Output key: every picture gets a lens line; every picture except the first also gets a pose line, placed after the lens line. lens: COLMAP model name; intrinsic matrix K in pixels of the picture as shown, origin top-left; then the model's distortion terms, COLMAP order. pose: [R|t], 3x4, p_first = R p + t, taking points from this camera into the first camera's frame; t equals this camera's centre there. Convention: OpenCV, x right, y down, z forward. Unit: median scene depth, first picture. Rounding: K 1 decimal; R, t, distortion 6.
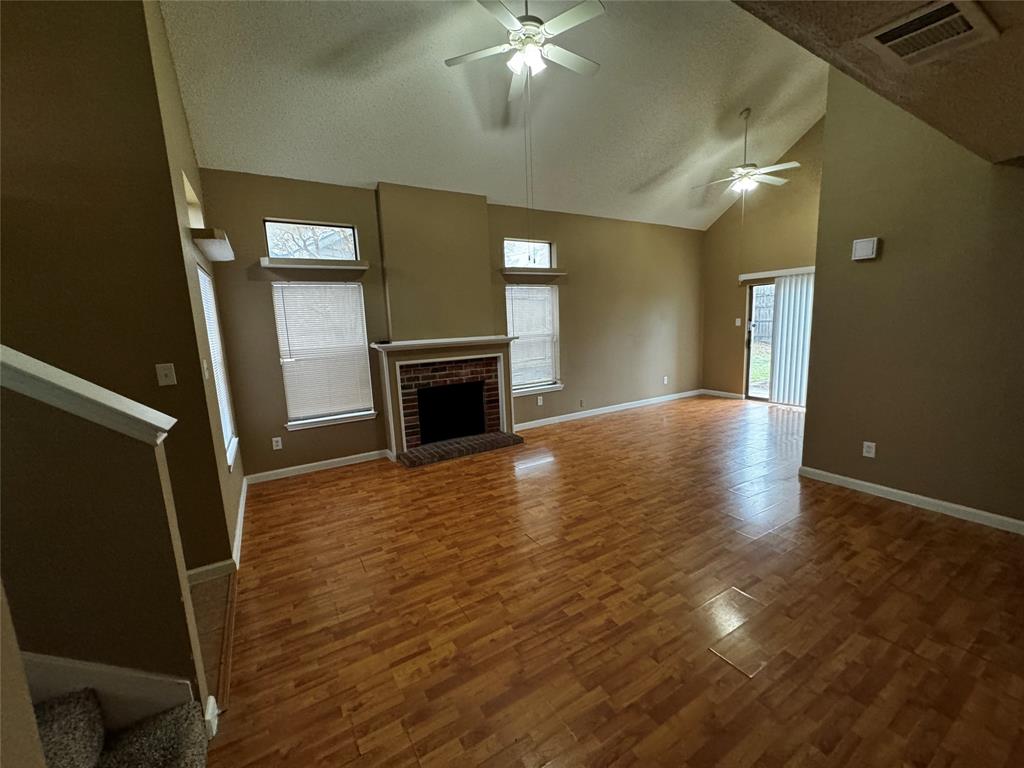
lens RADIAL K [[409.3, 0, 516.1], [0, 409.3, 384.2], [0, 0, 1]] dist [-0.002153, -0.000219]
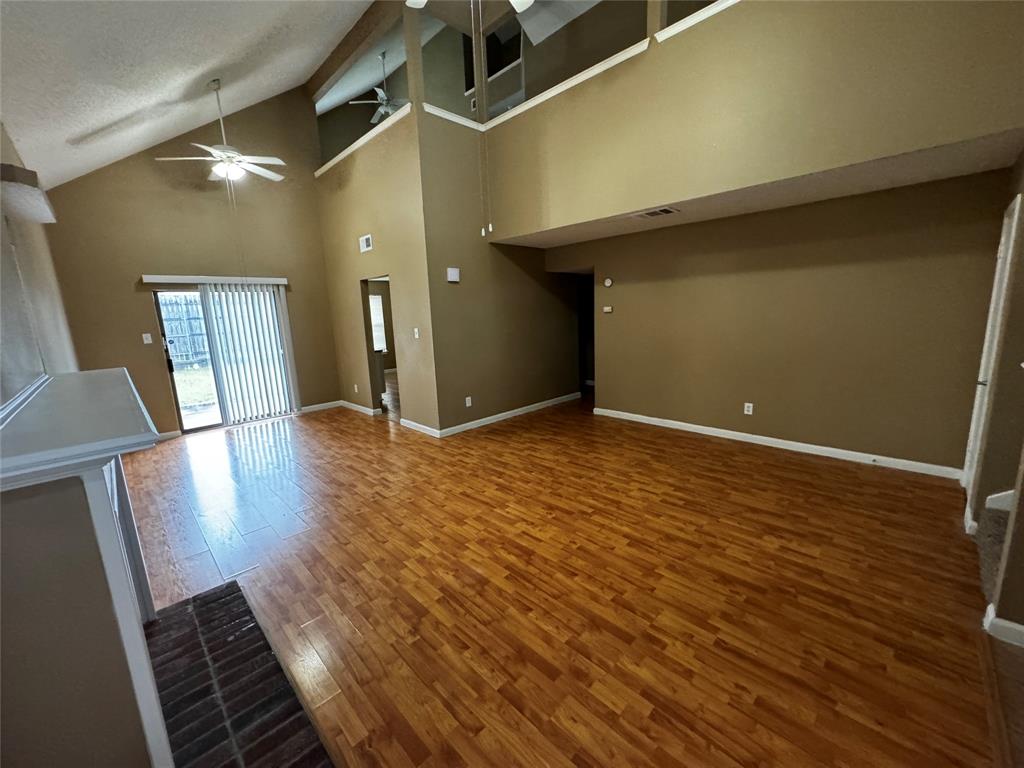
lens RADIAL K [[410.3, 0, 508.4], [0, 410.3, 384.6], [0, 0, 1]] dist [0.000228, -0.000600]
pose [[-0.225135, -0.126580, 0.966070, -0.527648], [0.196411, 0.965274, 0.172248, -0.111406], [-0.954325, 0.228526, -0.192455, 0.848851]]
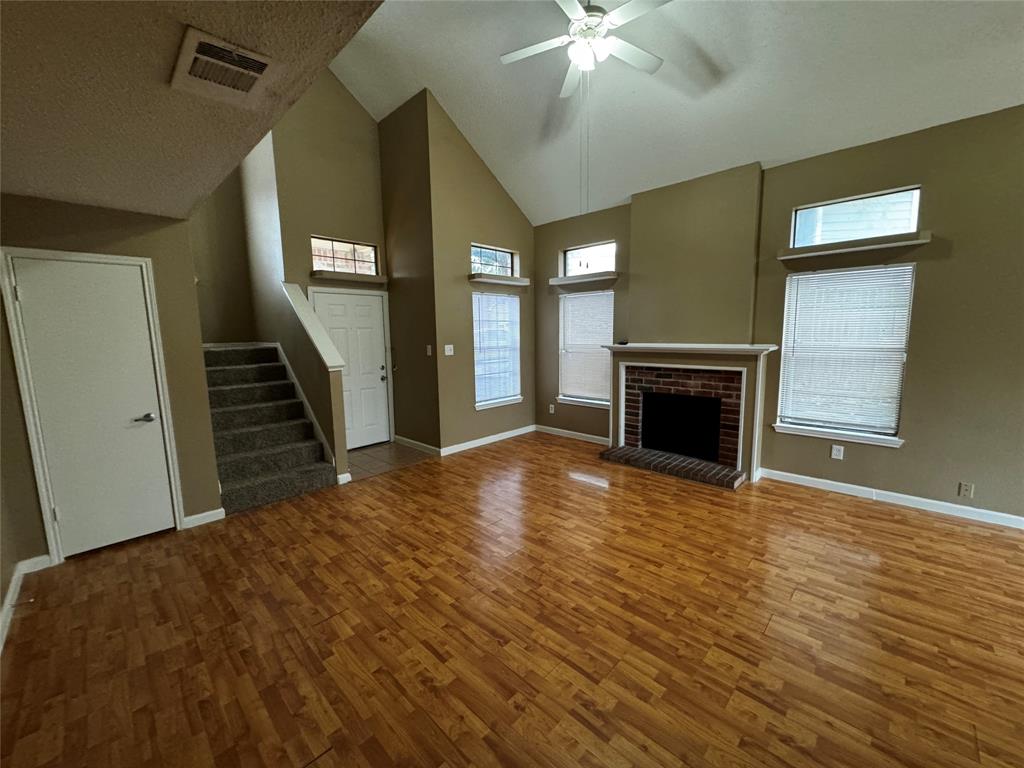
lens RADIAL K [[410.3, 0, 508.4], [0, 410.3, 384.6], [0, 0, 1]] dist [0.000228, -0.000600]
pose [[0.249376, 0.161646, -0.954820, 0.681365], [-0.140890, 0.981536, 0.129372, -0.094735], [0.958103, 0.102262, 0.267546, 0.439605]]
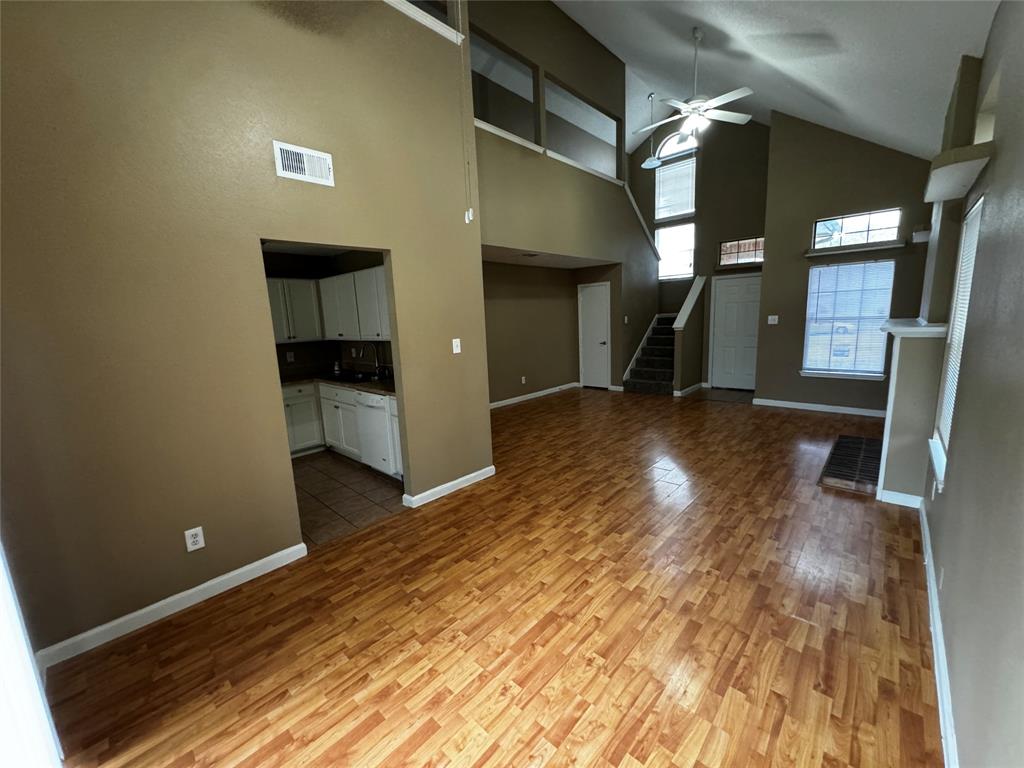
lens RADIAL K [[399.5, 0, 509.9], [0, 399.5, 394.6], [0, 0, 1]] dist [-0.011138, 0.000098]
pose [[-0.961006, 0.135910, -0.240824, 0.743886], [0.046587, 0.938010, 0.343463, -0.278672], [0.272576, 0.318851, -0.907765, 1.600865]]
